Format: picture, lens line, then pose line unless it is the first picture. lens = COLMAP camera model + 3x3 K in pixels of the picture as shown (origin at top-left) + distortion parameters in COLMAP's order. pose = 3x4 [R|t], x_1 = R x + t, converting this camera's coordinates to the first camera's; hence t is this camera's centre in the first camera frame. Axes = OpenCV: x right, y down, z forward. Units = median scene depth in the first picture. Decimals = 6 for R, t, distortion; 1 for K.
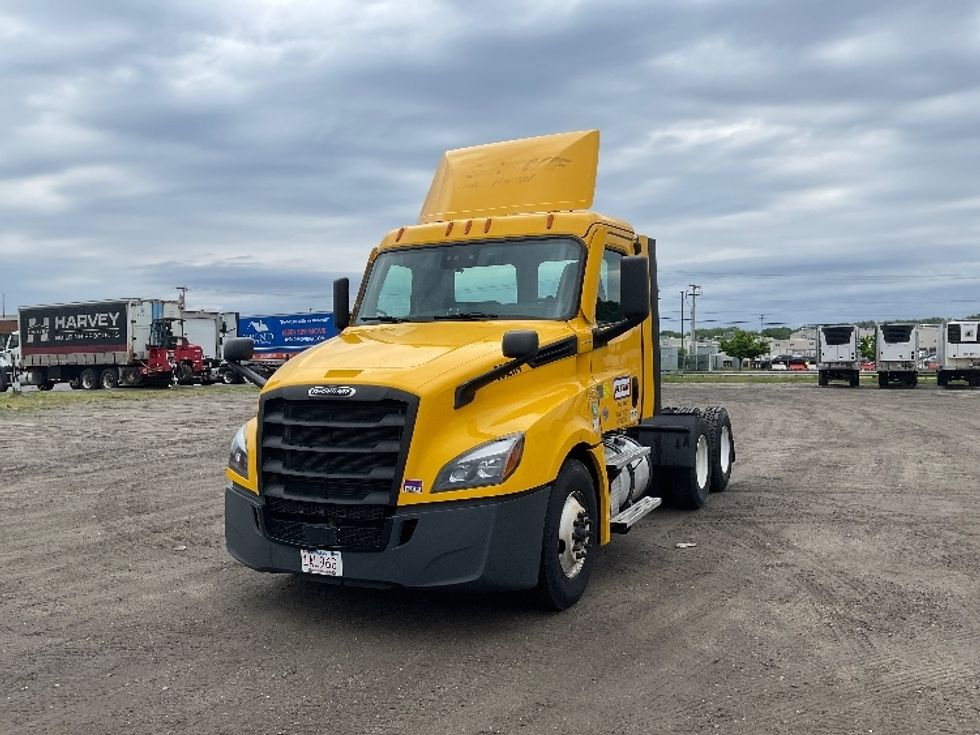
lens RADIAL K [[829.3, 0, 503.5], [0, 829.3, 370.1], [0, 0, 1]] dist [0.014464, 0.003853]
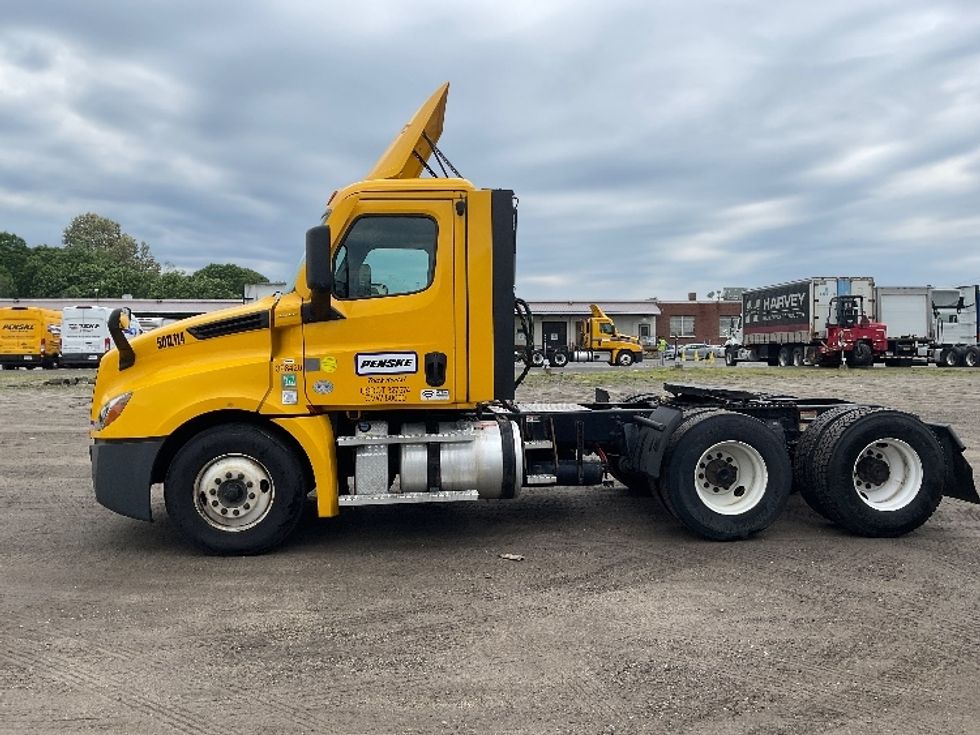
lens RADIAL K [[829.3, 0, 480.0], [0, 829.3, 368.2], [0, 0, 1]] dist [0.014464, 0.003853]
pose [[0.505043, 0.034472, -0.862406, 1.028130], [-0.016002, 0.999404, 0.030577, -0.003982], [0.862946, -0.001643, 0.505294, 0.623229]]
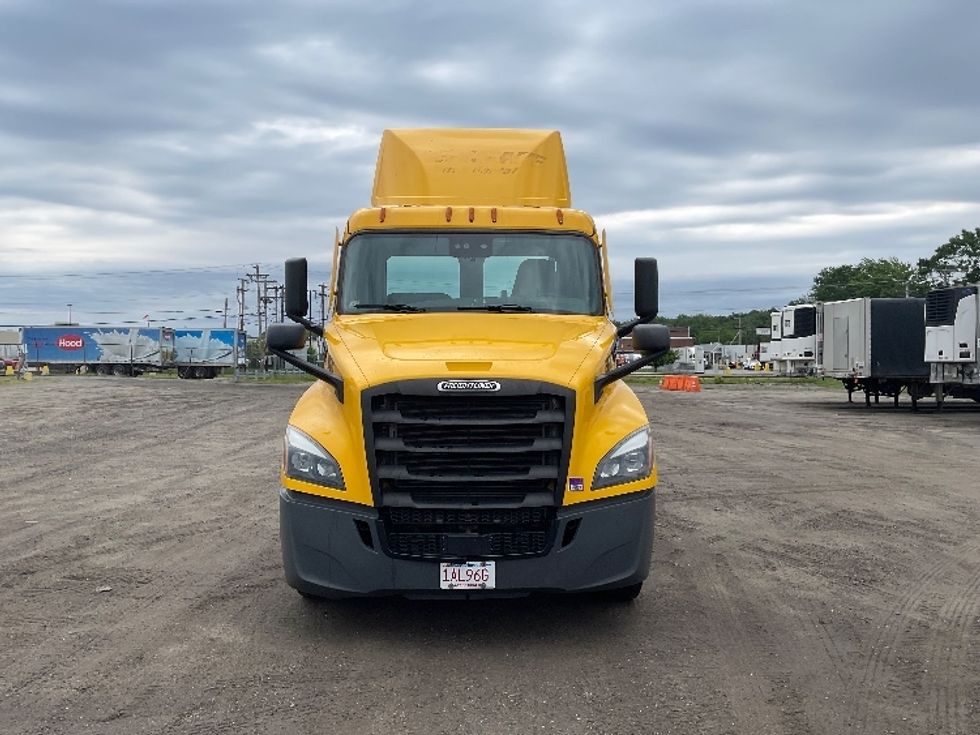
lens RADIAL K [[829.3, 0, 509.2], [0, 829.3, 374.4], [0, 0, 1]] dist [0.014464, 0.003853]
pose [[0.877203, 0.006884, 0.480071, -0.470173], [-0.009475, 0.999951, 0.002975, 0.008029], [-0.480027, -0.007158, 0.877225, 0.146223]]
